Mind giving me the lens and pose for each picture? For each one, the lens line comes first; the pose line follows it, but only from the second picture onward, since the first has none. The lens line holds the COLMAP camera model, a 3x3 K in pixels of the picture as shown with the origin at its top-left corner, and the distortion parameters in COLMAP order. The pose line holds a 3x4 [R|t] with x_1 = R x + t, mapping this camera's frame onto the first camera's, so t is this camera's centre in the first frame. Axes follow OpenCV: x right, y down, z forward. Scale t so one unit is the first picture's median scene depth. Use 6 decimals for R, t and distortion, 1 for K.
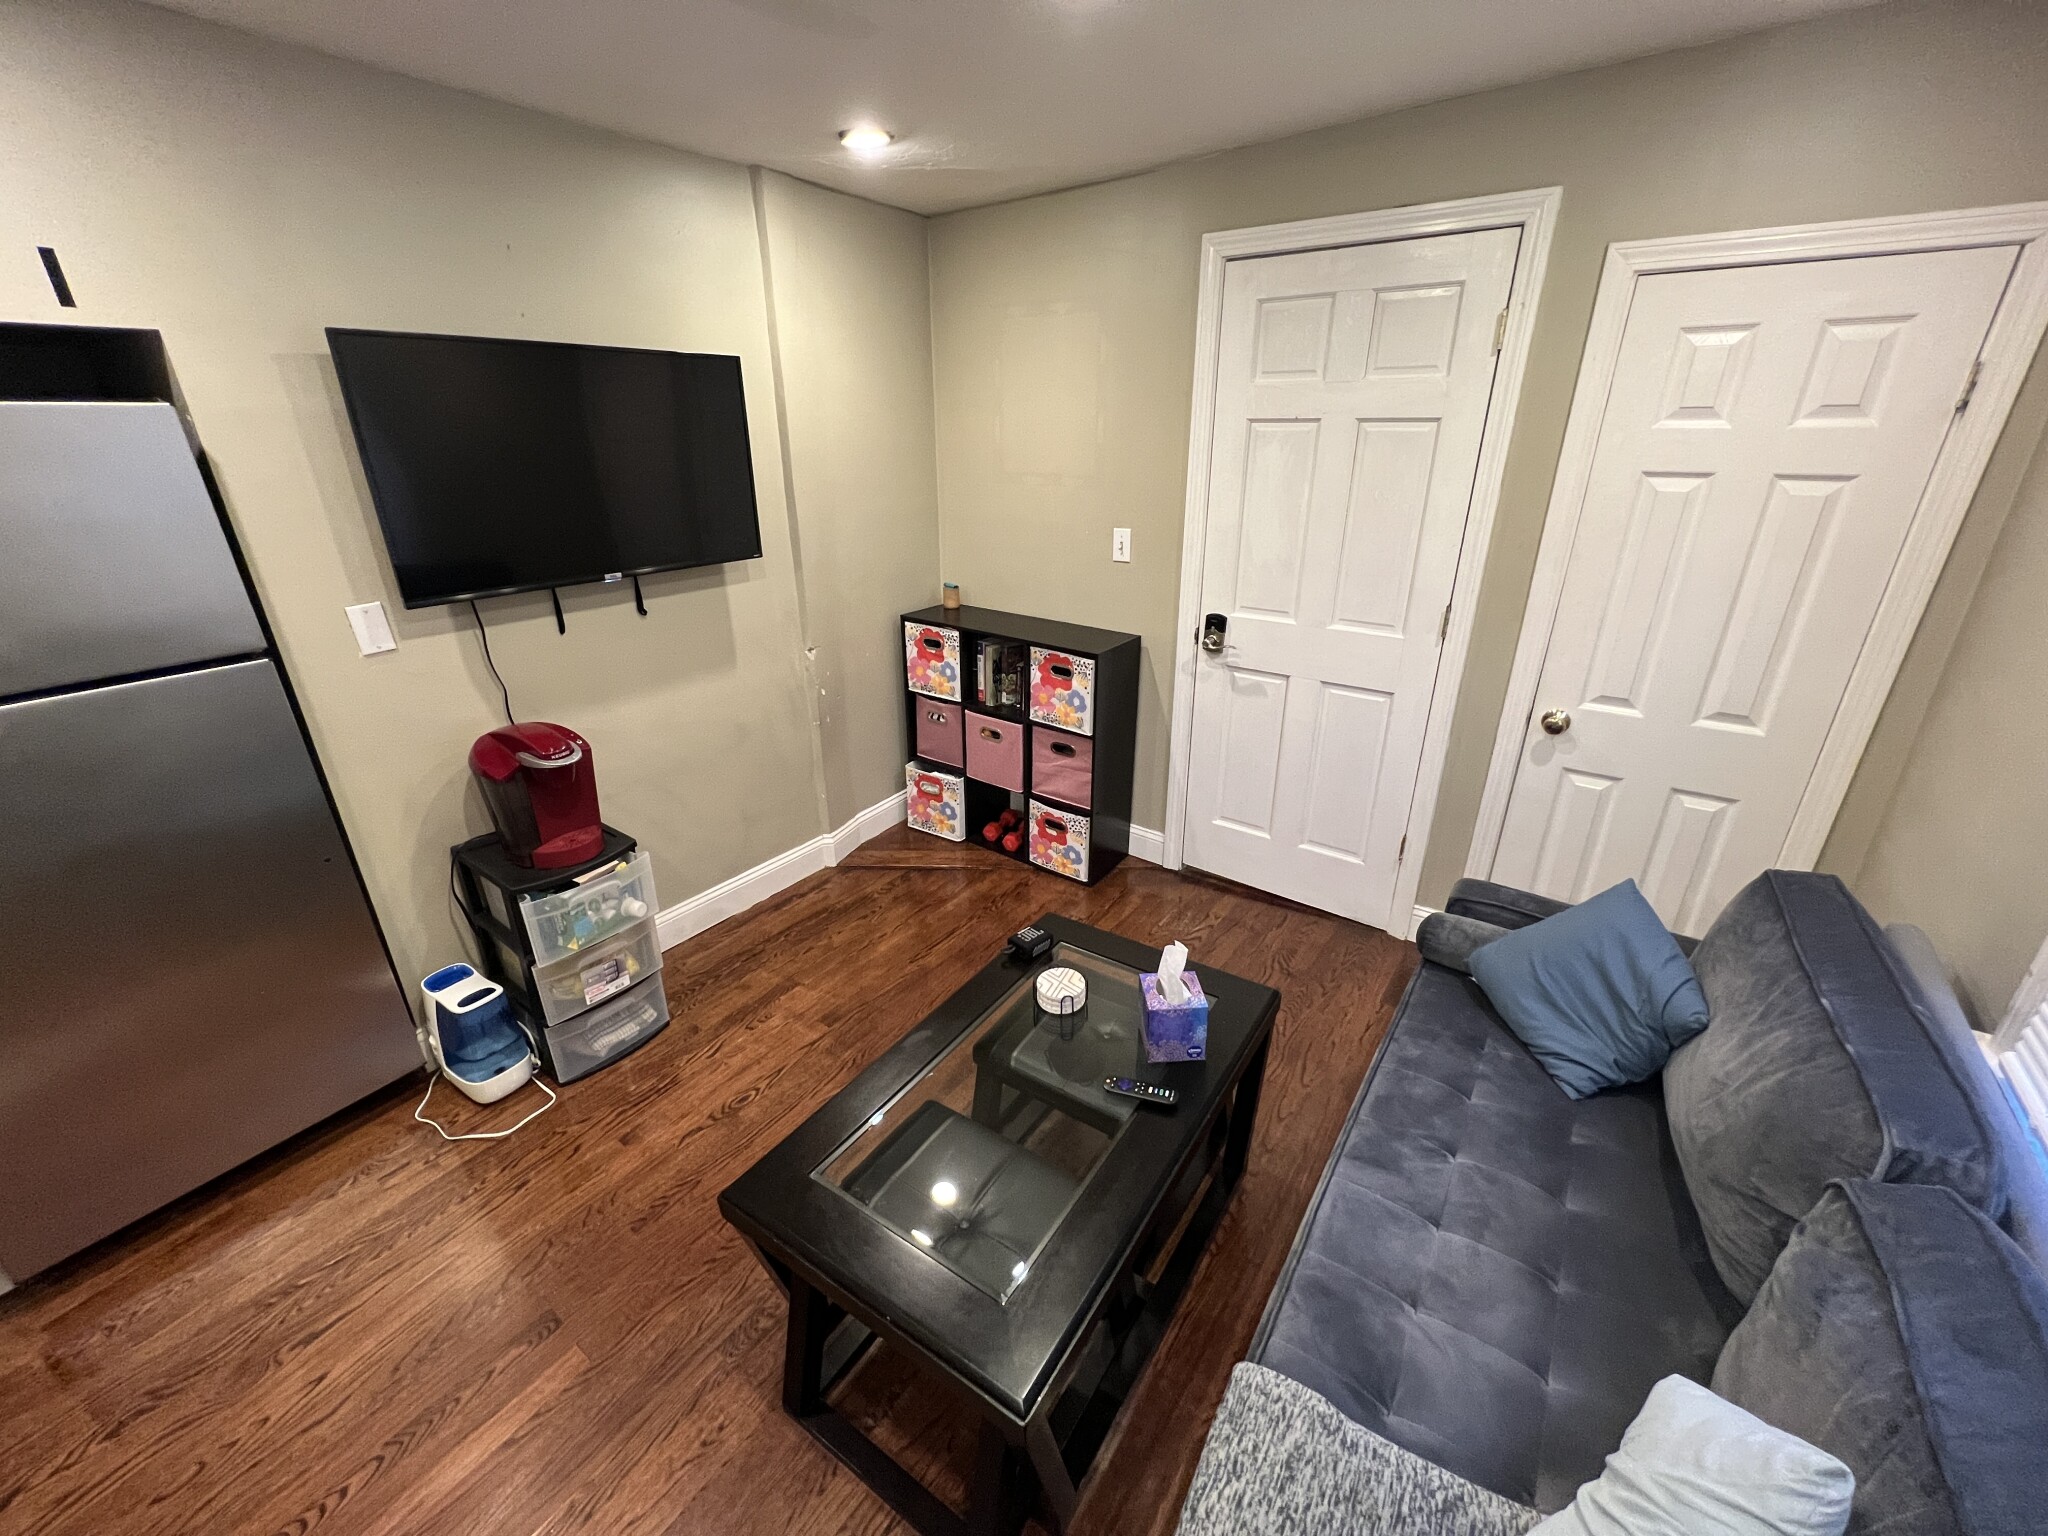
lens RADIAL K [[817.8, 0, 1021.5], [0, 817.8, 765.7], [0, 0, 1]] dist [-0.001780, 0.000684]
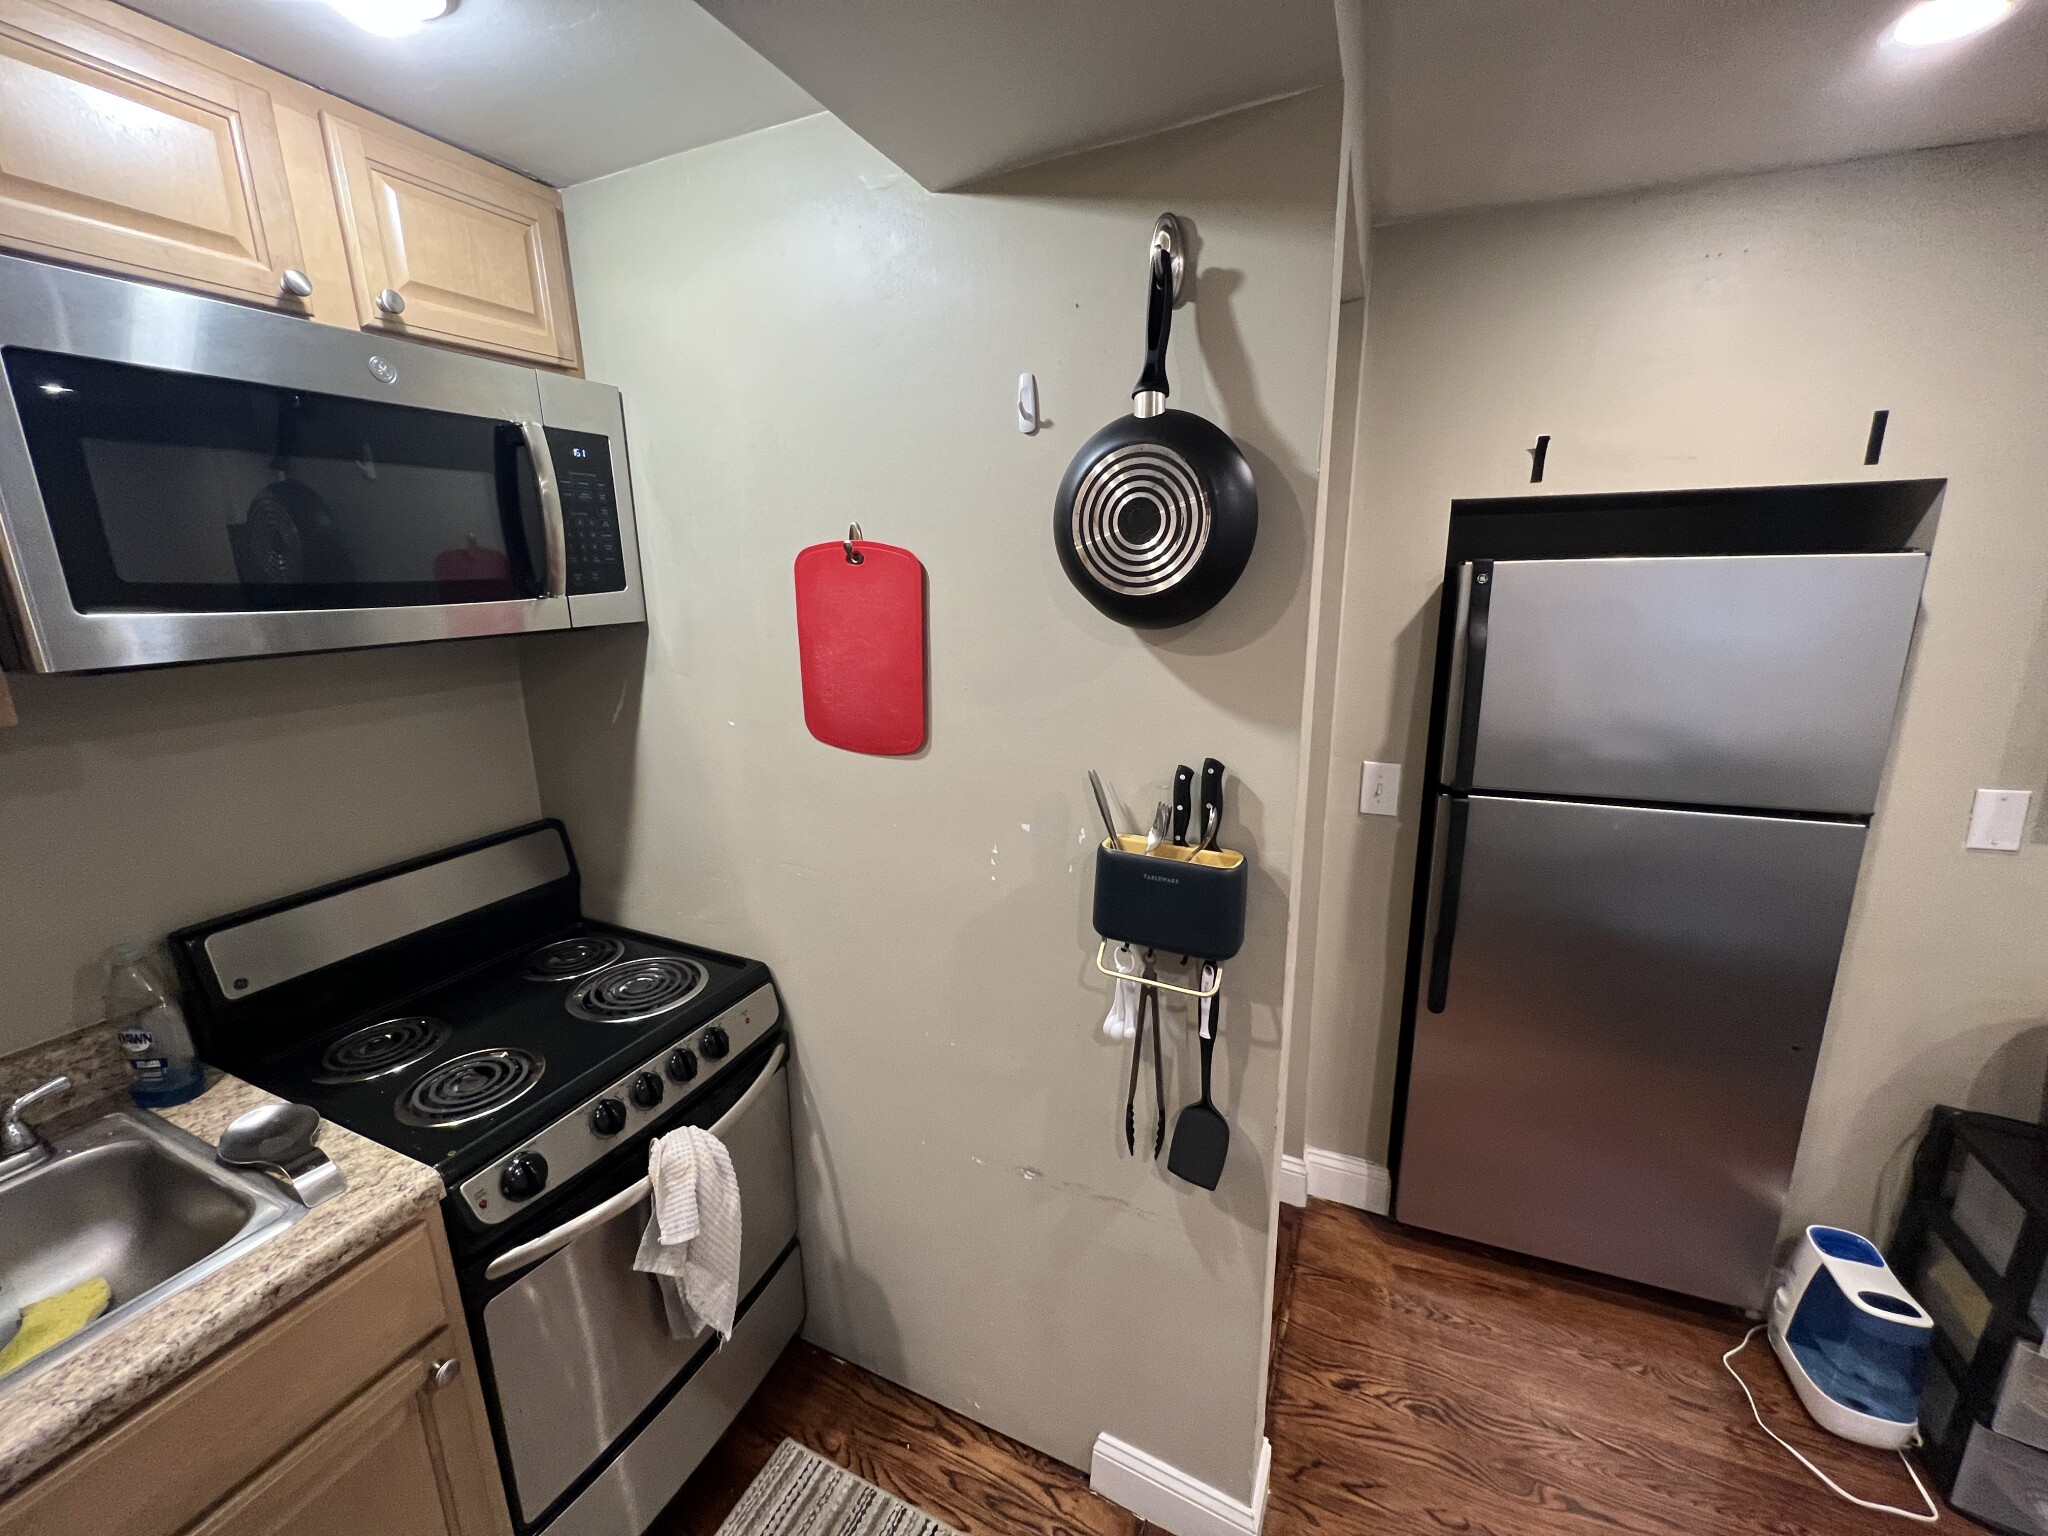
lens RADIAL K [[817.8, 0, 1021.5], [0, 817.8, 765.7], [0, 0, 1]] dist [-0.001780, 0.000684]
pose [[0.215902, 0.226471, -0.949788, -0.232473], [-0.370055, 0.919142, 0.135045, 0.023412], [0.903574, 0.322317, 0.282252, -0.078655]]
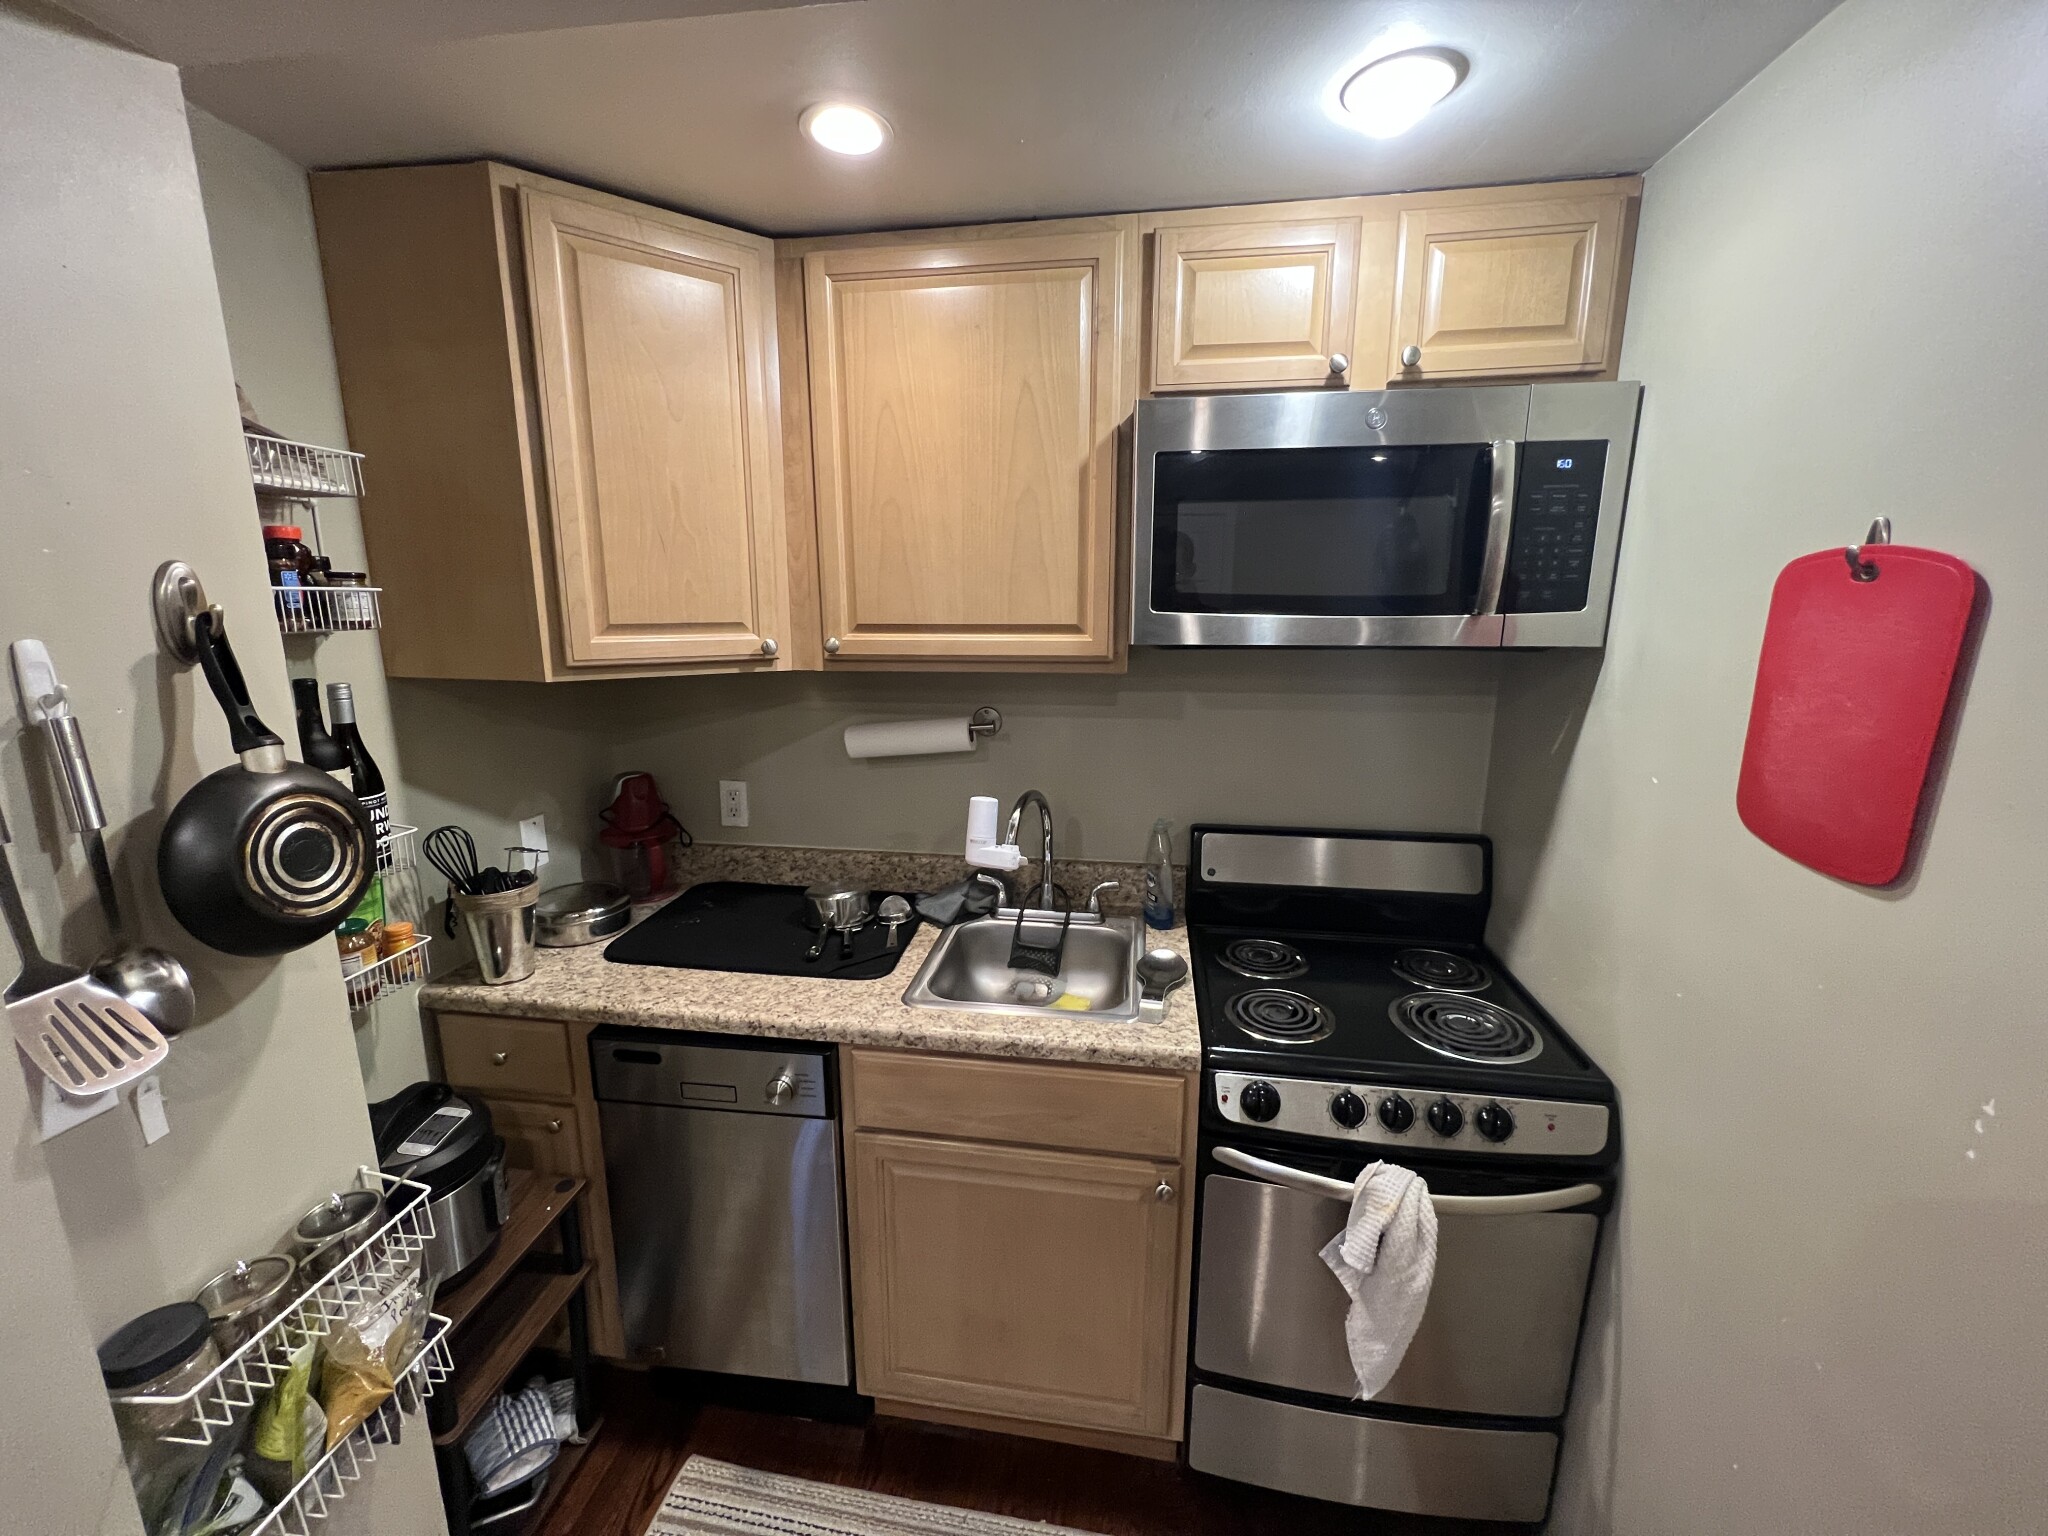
lens RADIAL K [[817.8, 0, 1021.5], [0, 817.8, 765.7], [0, 0, 1]] dist [-0.001780, 0.000684]
pose [[-0.879411, 0.095292, -0.466429, -0.317606], [-0.189080, 0.829256, 0.525912, -0.041821], [0.436904, 0.550686, -0.711239, 0.080952]]
